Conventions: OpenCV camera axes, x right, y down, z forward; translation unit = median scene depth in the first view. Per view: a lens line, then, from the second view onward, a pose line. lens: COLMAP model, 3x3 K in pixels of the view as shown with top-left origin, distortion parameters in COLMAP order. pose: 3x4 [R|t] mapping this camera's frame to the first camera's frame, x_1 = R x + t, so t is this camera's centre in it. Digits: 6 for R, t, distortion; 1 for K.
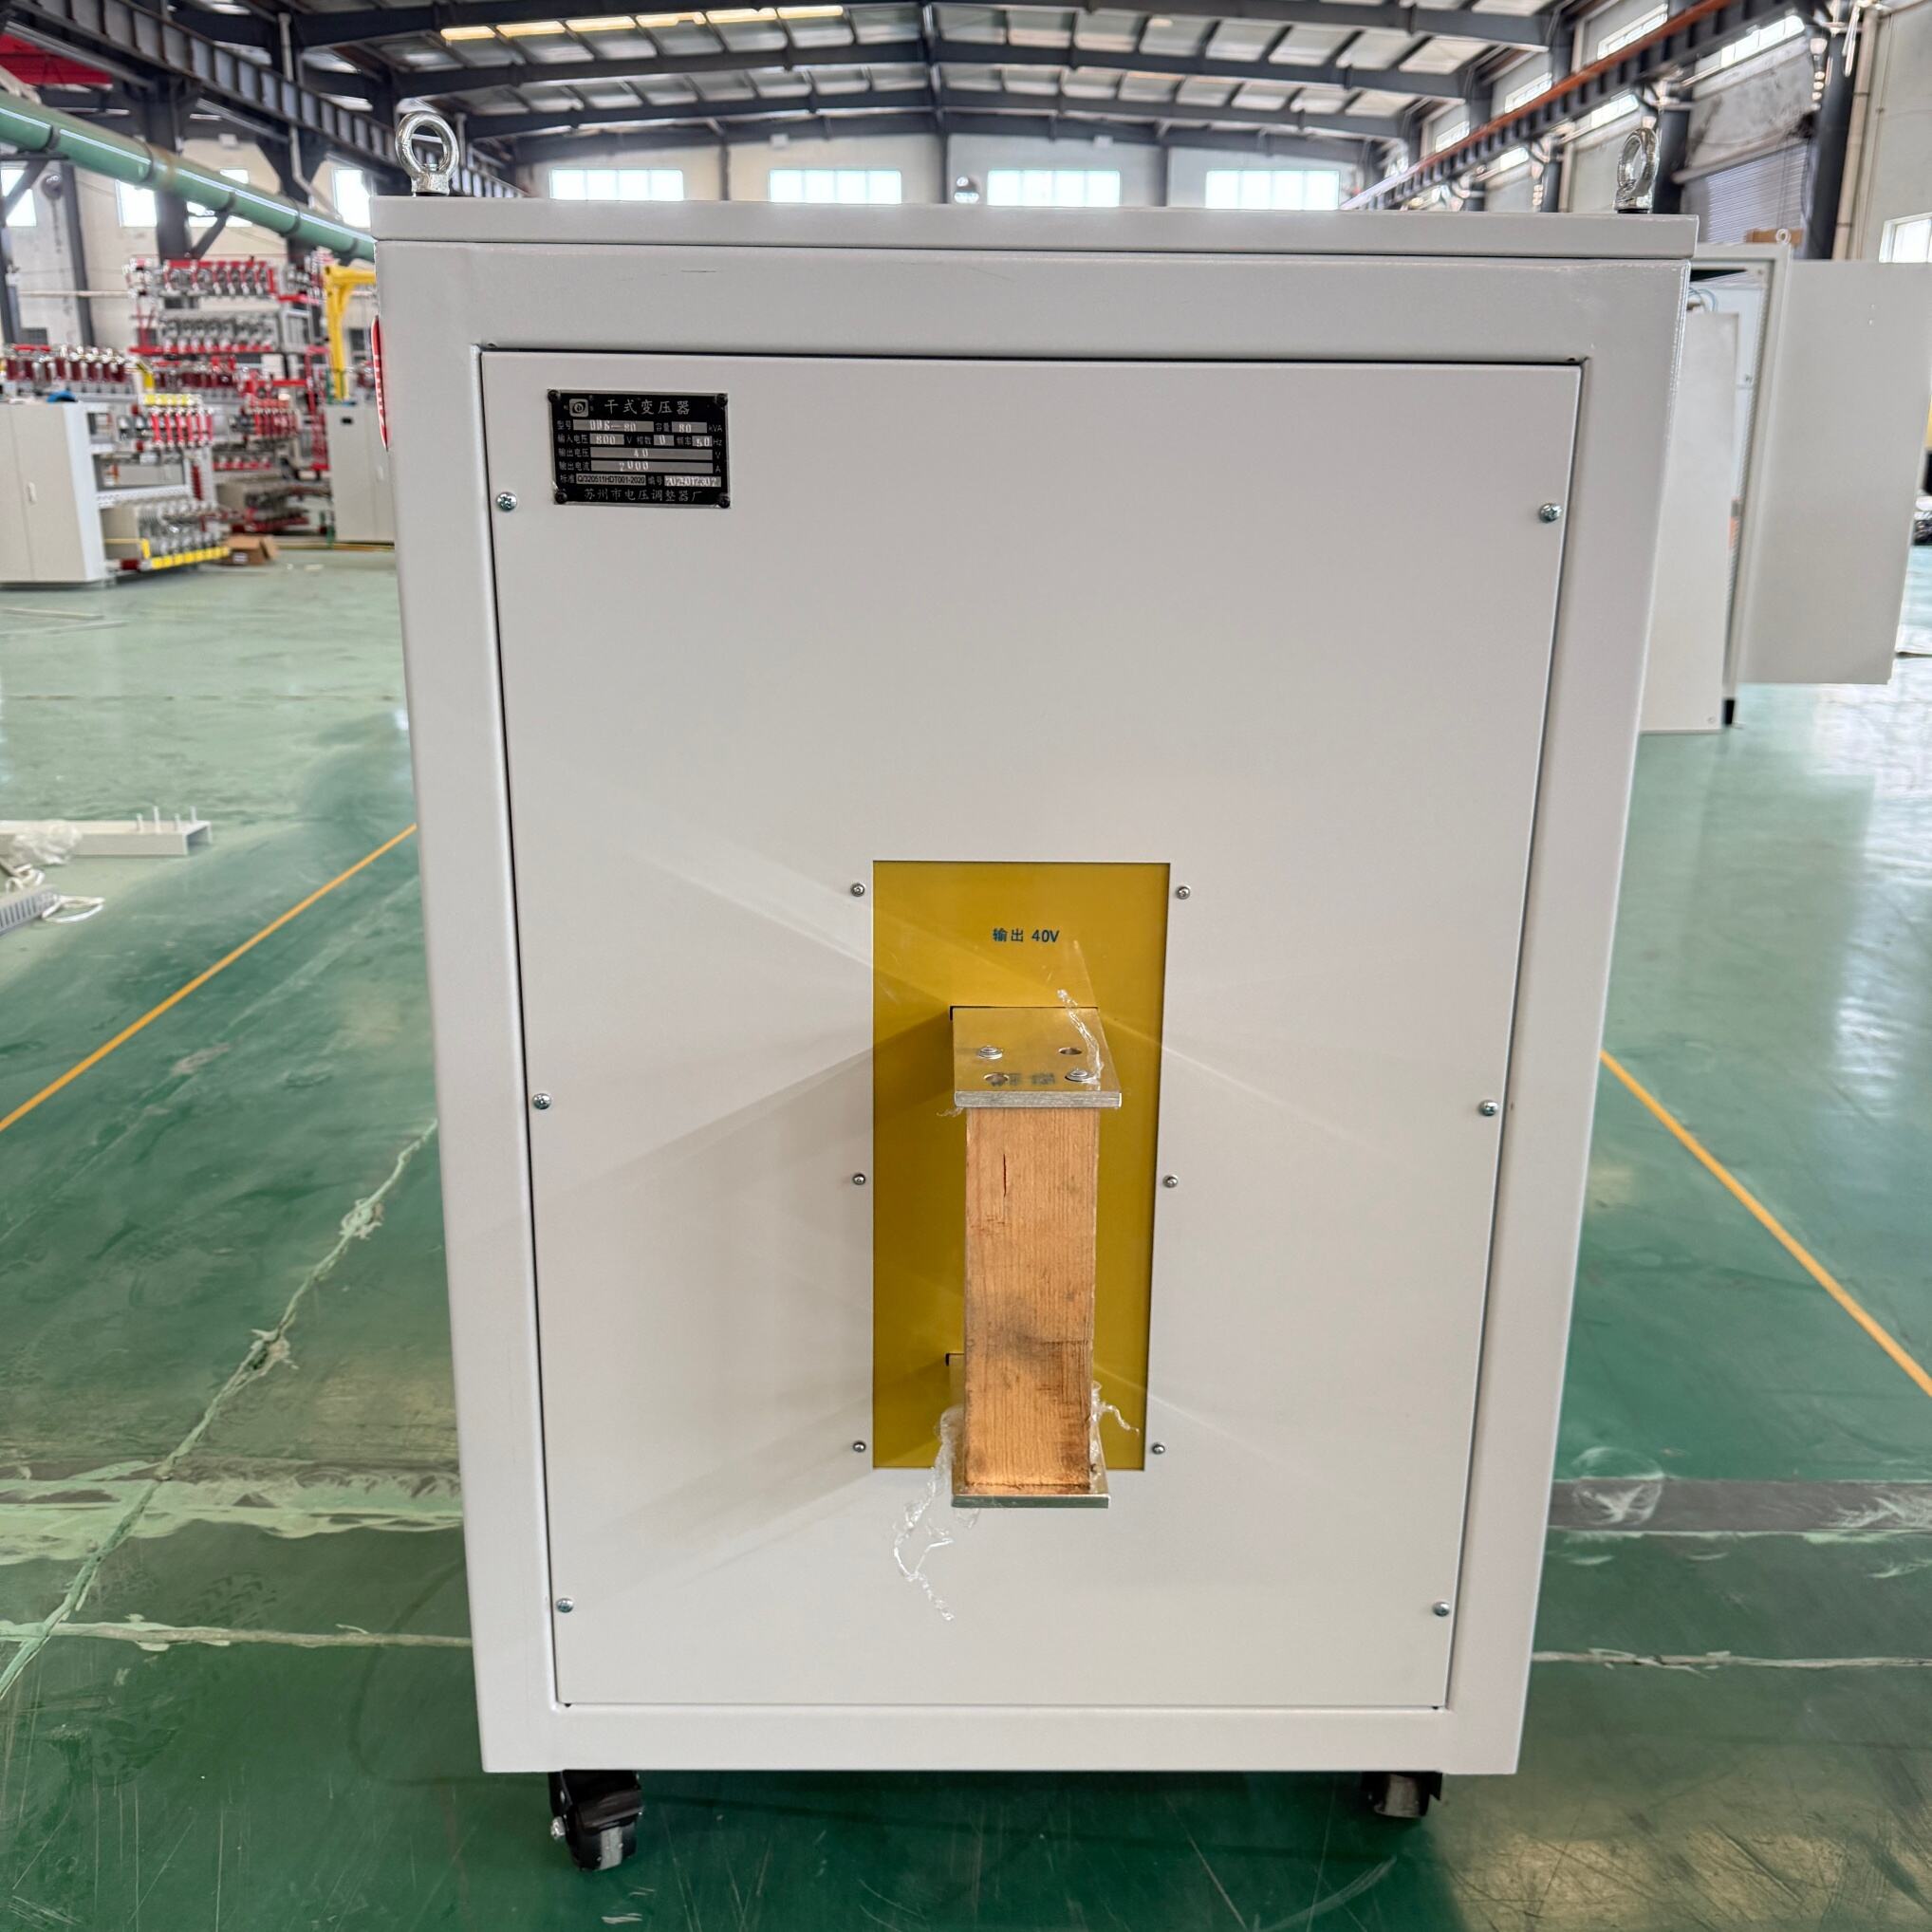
lens RADIAL K [[1851.0, 0, 959.4], [0, 1851.0, 975.9], [0, 0, 1]] dist [0.011438, 0.000000]
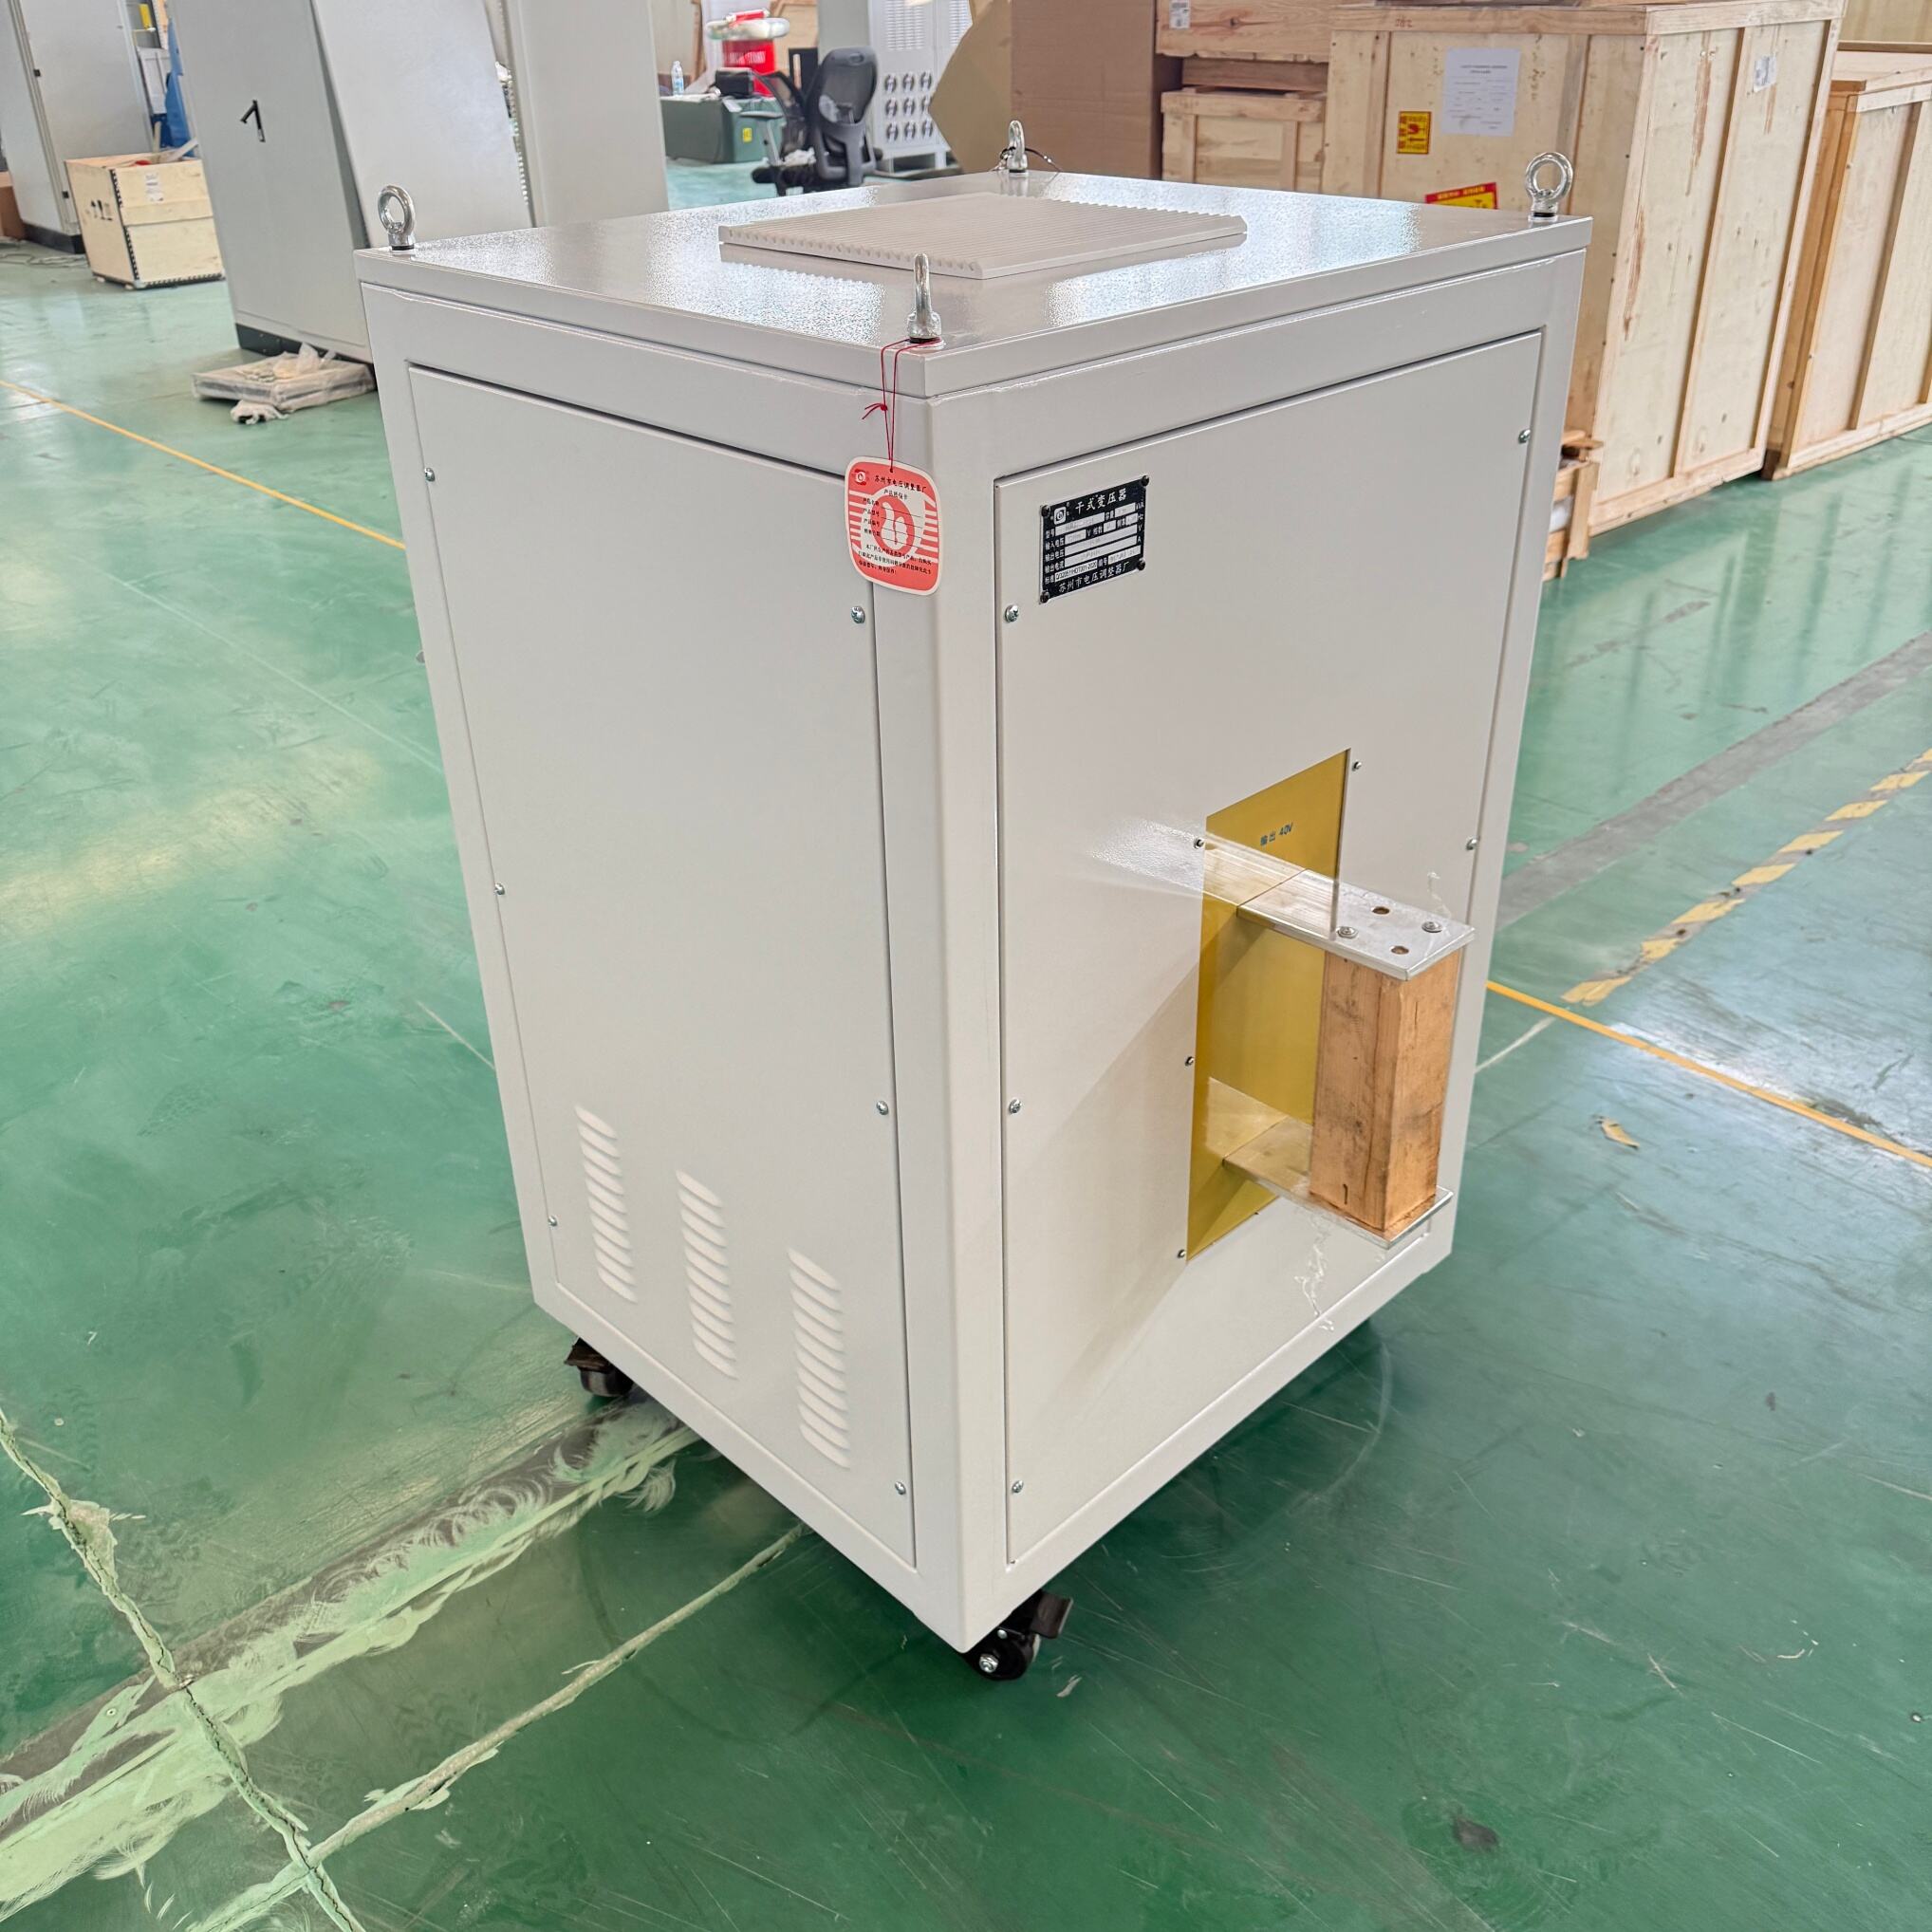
lens RADIAL K [[1851.0, 0, 969.2], [0, 1851.0, 953.6], [0, 0, 1]] dist [0.011438, 0.000000]
pose [[0.714487, -0.358571, 0.600778, -0.852722], [0.224402, 0.930766, 0.288648, -0.337970], [-0.662685, -0.071419, 0.745485, 0.175114]]
